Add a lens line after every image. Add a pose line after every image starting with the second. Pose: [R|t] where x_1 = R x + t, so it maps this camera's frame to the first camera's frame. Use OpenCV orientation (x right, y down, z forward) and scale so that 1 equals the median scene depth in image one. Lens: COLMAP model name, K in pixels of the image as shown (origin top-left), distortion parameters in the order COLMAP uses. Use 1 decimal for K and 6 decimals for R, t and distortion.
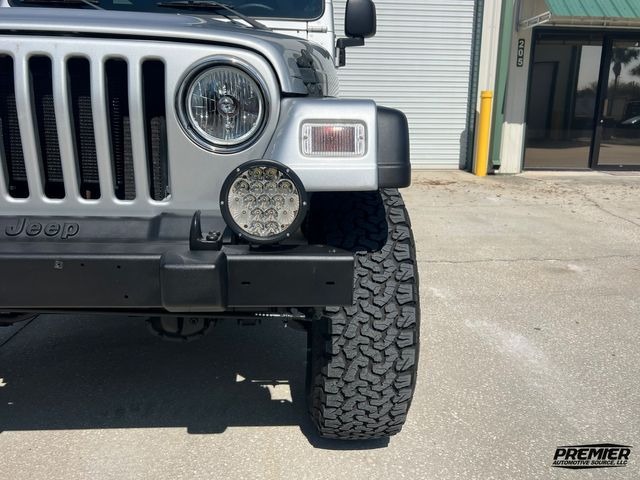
lens RADIAL K [[540.2, 0, 336.9], [0, 540.2, 230.4], [0, 0, 1]] dist [0.038396, -0.002362]
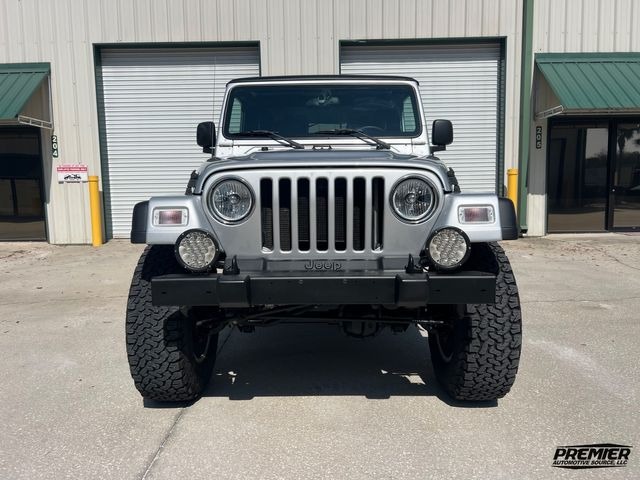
lens RADIAL K [[487.5, 0, 320.0], [0, 487.5, 240.0], [0, 0, 1]] dist [0.017749, -0.007708]
pose [[0.995555, -0.025954, -0.090538, -0.234952], [0.015907, 0.993807, -0.109979, 0.056288], [0.092832, 0.108050, 0.989802, -0.424385]]
